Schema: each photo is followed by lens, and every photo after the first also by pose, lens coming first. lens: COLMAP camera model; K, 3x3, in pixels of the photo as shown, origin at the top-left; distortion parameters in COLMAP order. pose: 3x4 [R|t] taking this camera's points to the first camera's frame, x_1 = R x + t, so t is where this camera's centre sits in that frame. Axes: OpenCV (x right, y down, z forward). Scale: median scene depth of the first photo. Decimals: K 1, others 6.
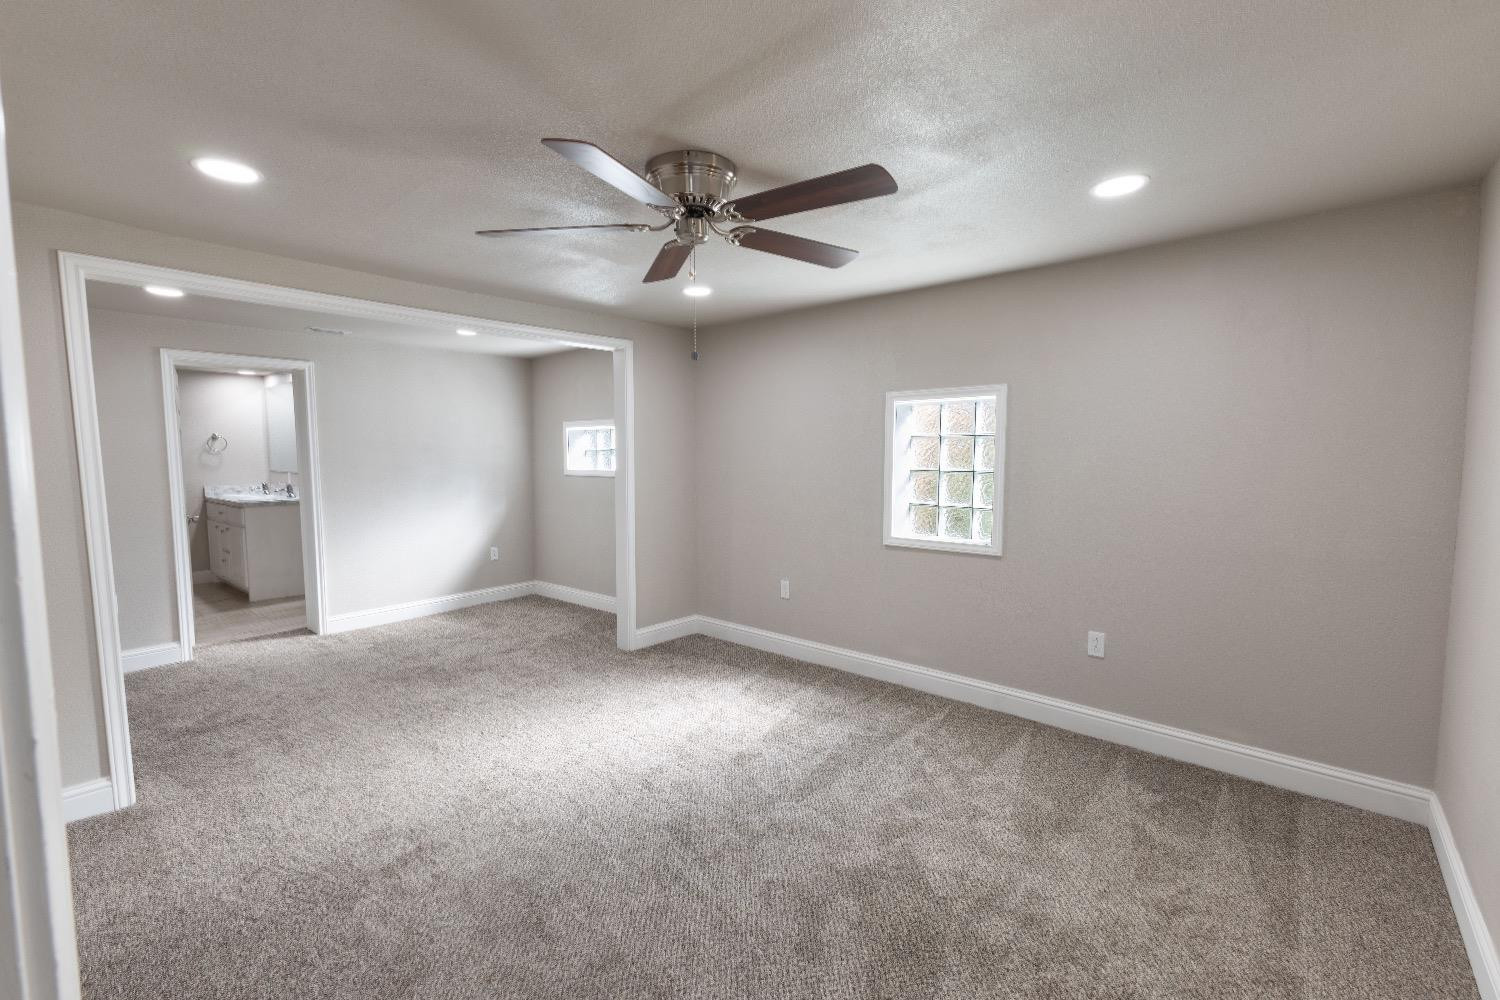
lens RADIAL K [[642.6, 0, 750.0], [0, 642.6, 500.0], [0, 0, 1]] dist [0.011402, 0.000116]
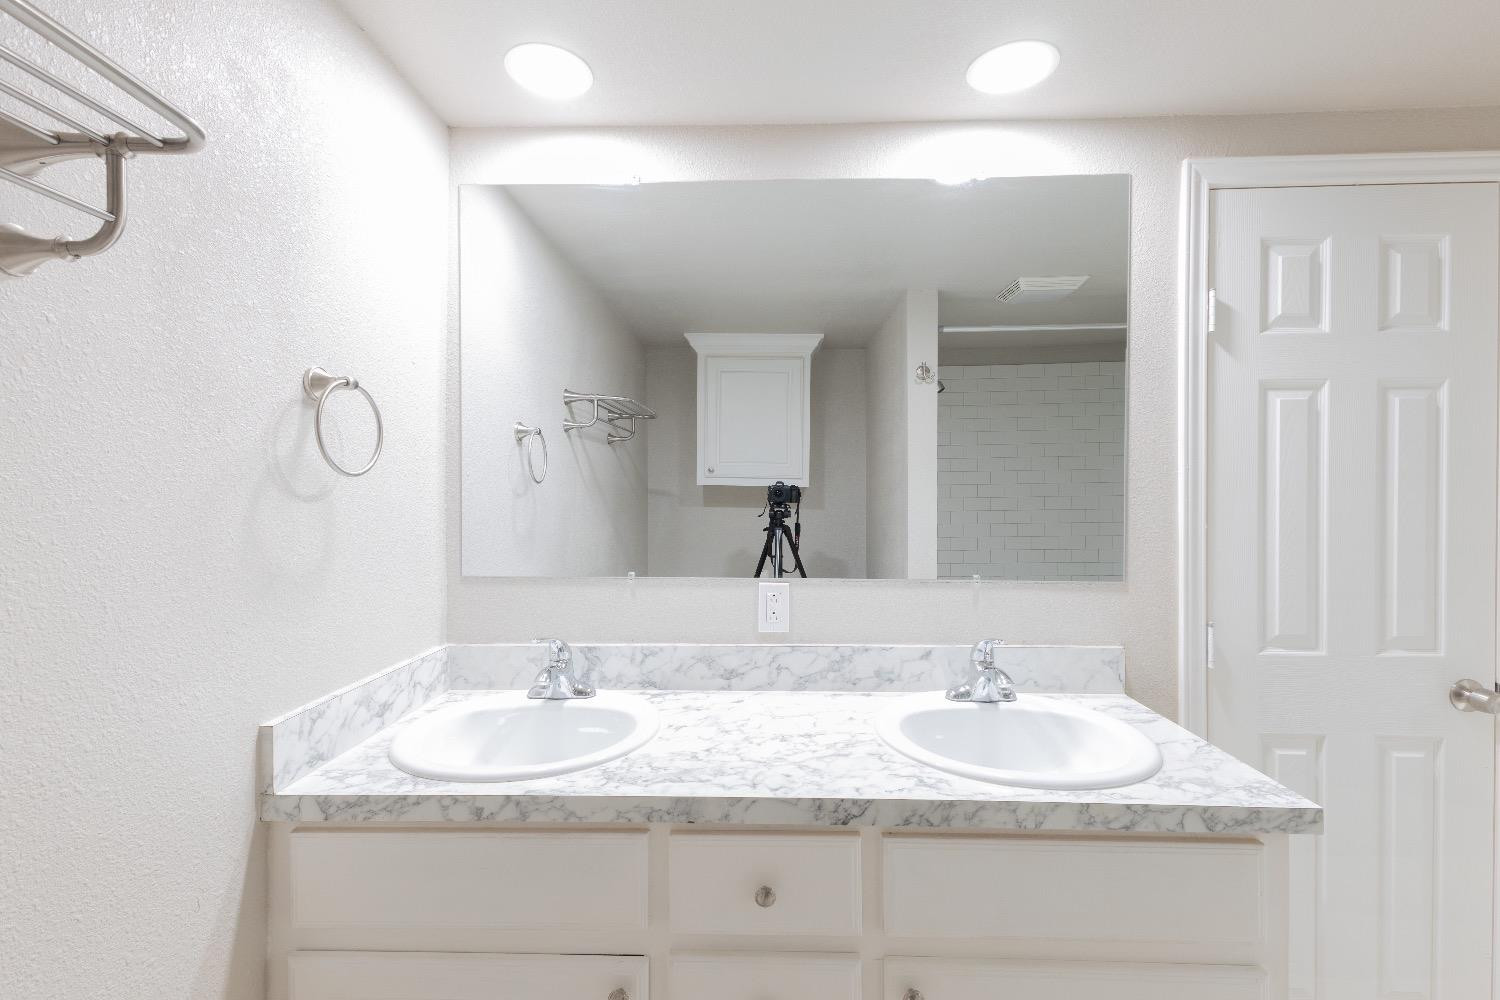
lens RADIAL K [[678.1, 0, 750.0], [0, 678.1, 500.0], [0, 0, 1]] dist [0.031930, 0.000194]
pose [[0.781133, -0.000400, 0.624365, -0.845731], [0.050924, 0.996709, -0.063070, -0.052385], [-0.622285, 0.081061, 0.778582, 0.812987]]
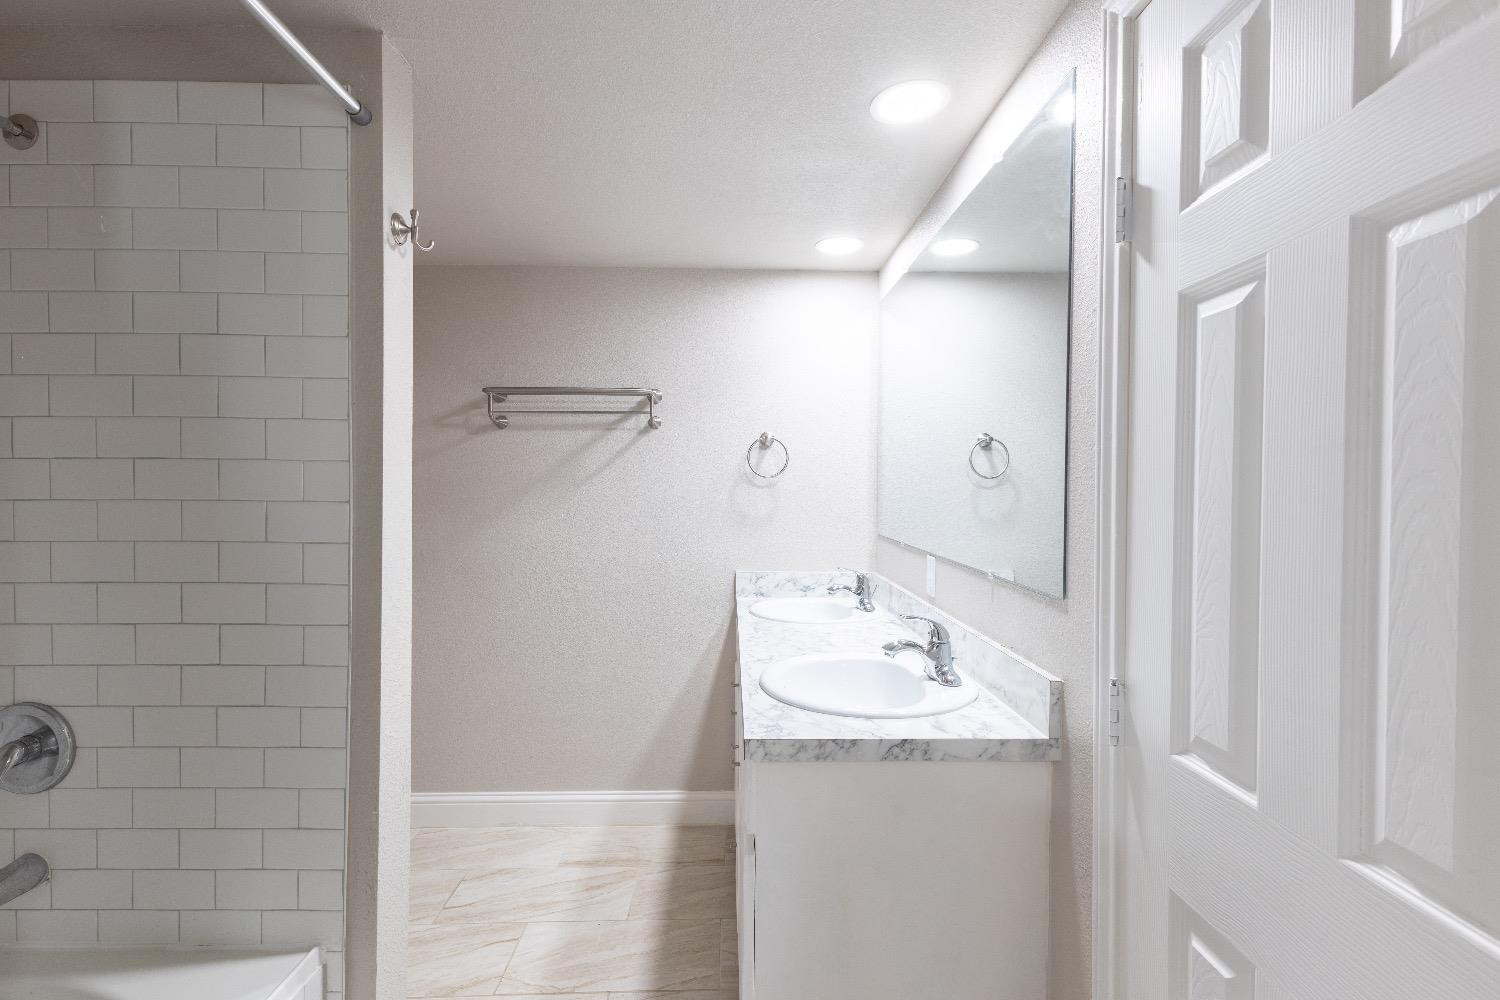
lens RADIAL K [[642.6, 0, 750.0], [0, 642.6, 500.0], [0, 0, 1]] dist [0.011402, 0.000116]
pose [[0.670563, 0.016931, -0.741660, -0.553816], [-0.071425, 0.996568, -0.041829, -0.046567], [0.738406, 0.081022, 0.669471, 0.744936]]
